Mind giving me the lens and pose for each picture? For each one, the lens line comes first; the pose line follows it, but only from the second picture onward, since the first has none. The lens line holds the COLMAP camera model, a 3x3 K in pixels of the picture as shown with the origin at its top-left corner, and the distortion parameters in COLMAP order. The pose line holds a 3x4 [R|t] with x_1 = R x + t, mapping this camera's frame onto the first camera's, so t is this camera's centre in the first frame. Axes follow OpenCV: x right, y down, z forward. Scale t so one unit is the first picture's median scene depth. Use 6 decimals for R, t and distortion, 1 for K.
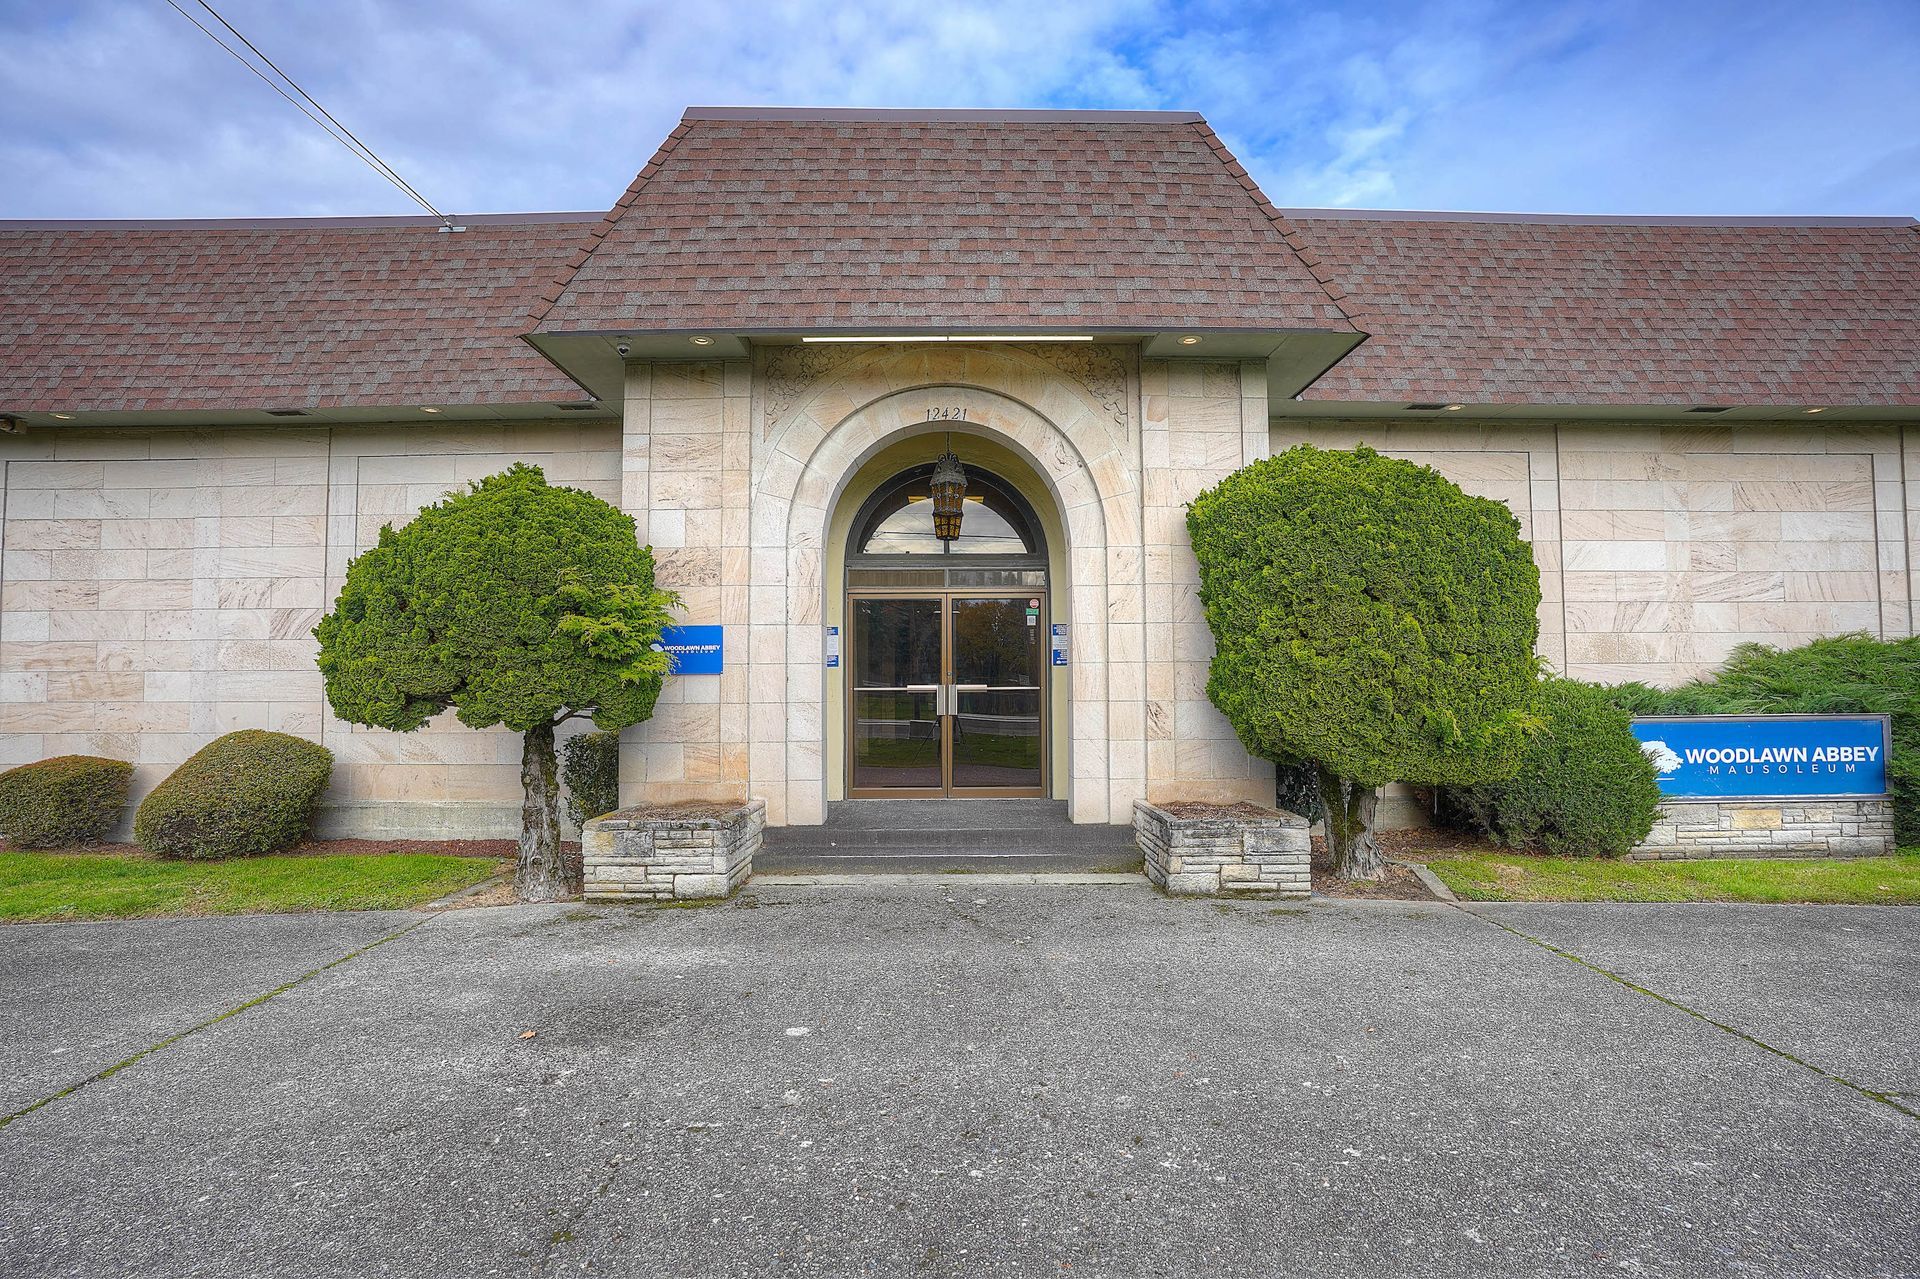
lens RADIAL K [[882.8, 0, 951.0], [0, 882.8, 646.9], [0, 0, 1]] dist [-0.070809, 0.027851]
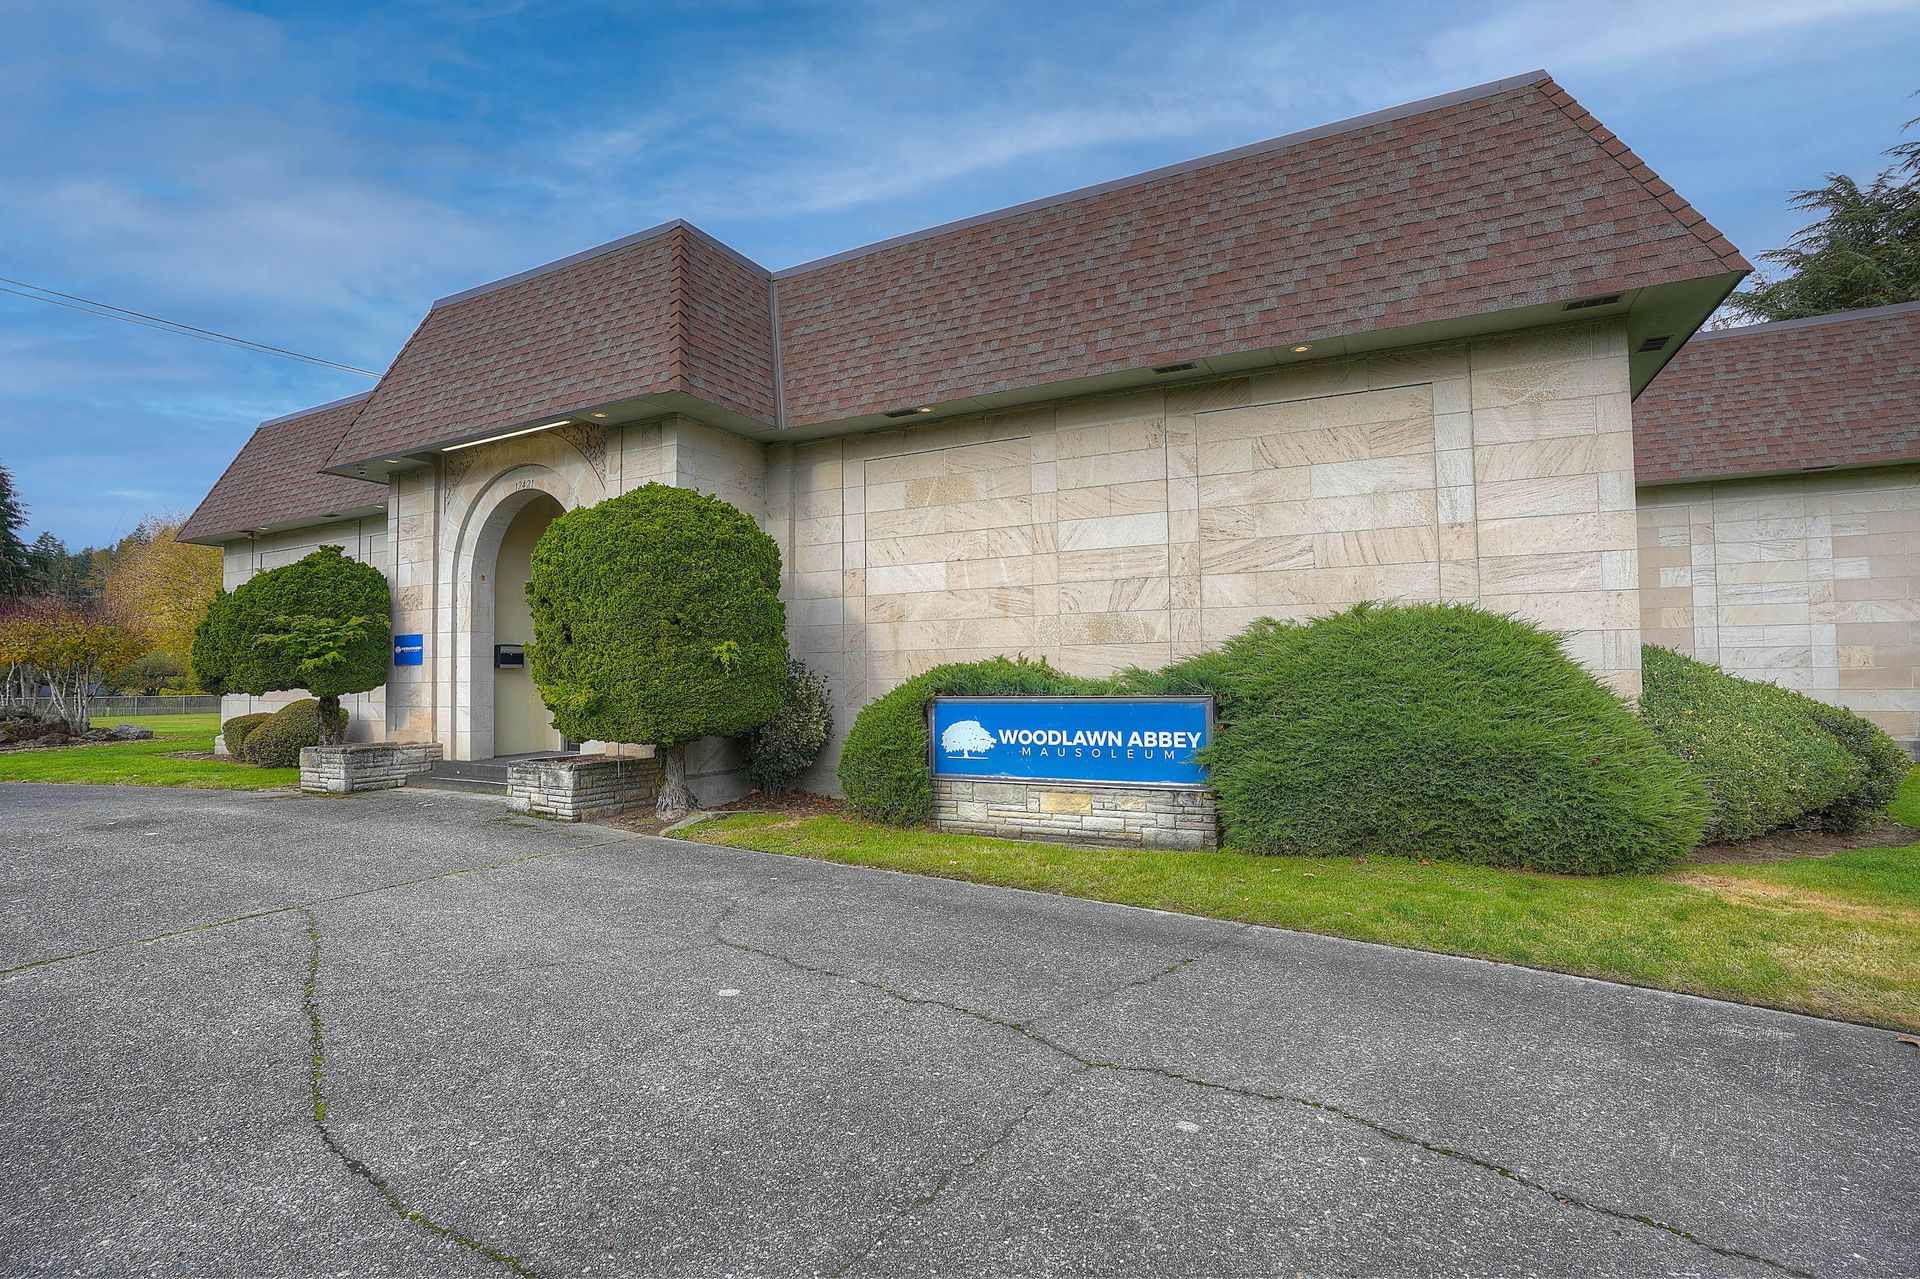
lens RADIAL K [[882.8, 0, 951.0], [0, 882.8, 646.9], [0, 0, 1]] dist [-0.070809, 0.027851]
pose [[0.887619, -0.020245, -0.460133, 1.298234], [0.025827, 0.999649, 0.005838, 0.014336], [0.459854, -0.017066, 0.887831, 0.041945]]
